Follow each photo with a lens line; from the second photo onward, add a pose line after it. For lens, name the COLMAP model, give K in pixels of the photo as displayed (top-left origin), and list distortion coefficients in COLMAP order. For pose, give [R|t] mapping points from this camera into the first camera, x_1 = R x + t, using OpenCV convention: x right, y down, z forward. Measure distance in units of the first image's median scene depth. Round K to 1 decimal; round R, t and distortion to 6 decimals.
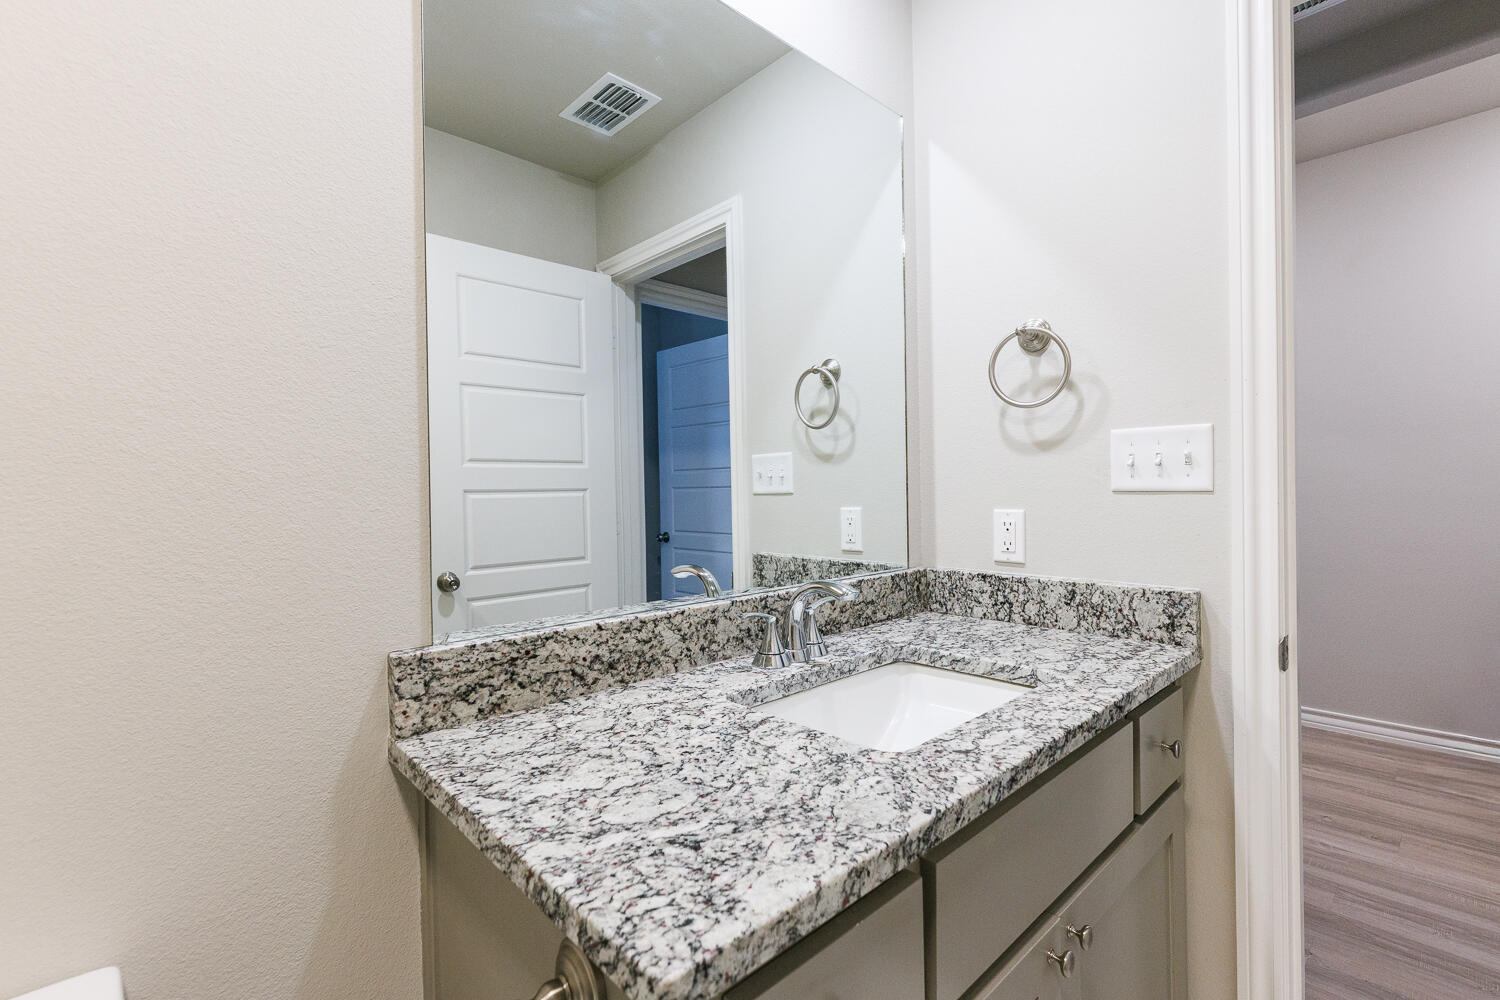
lens RADIAL K [[665.7, 0, 758.9], [0, 665.7, 493.0], [0, 0, 1]] dist [-0.001352, 0.000705]
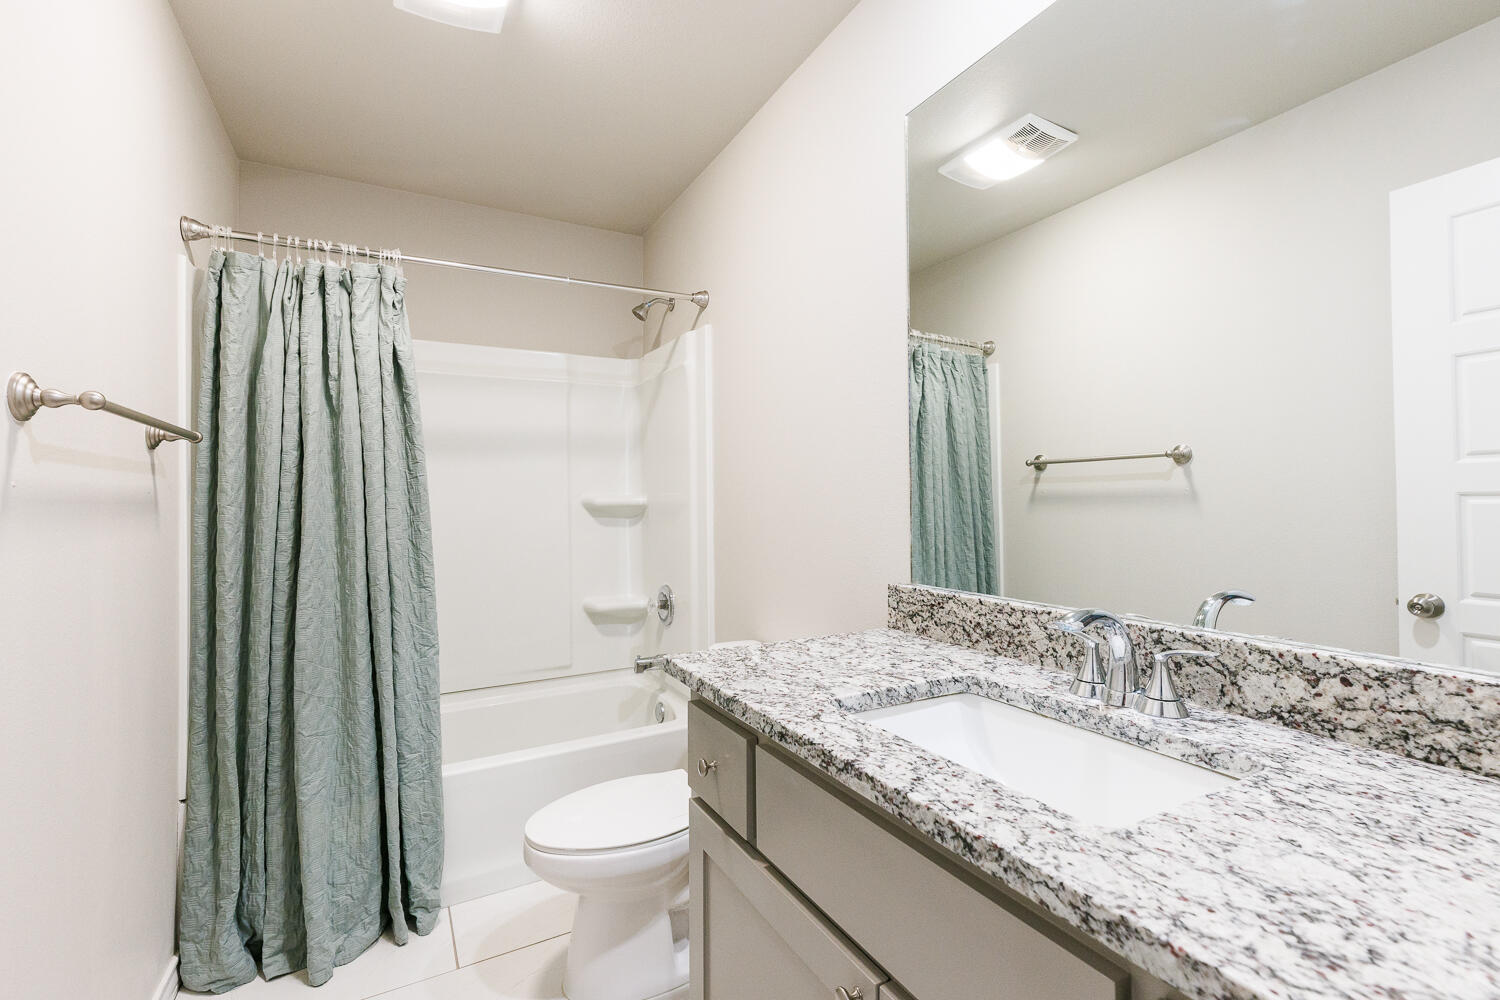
lens RADIAL K [[665.7, 0, 758.9], [0, 665.7, 493.0], [0, 0, 1]] dist [-0.001352, 0.000705]
pose [[-0.251467, 0.002520, -0.967863, 1.144499], [0.003536, 0.999992, 0.001686, -0.016631], [0.967859, -0.002998, -0.251474, 0.913141]]
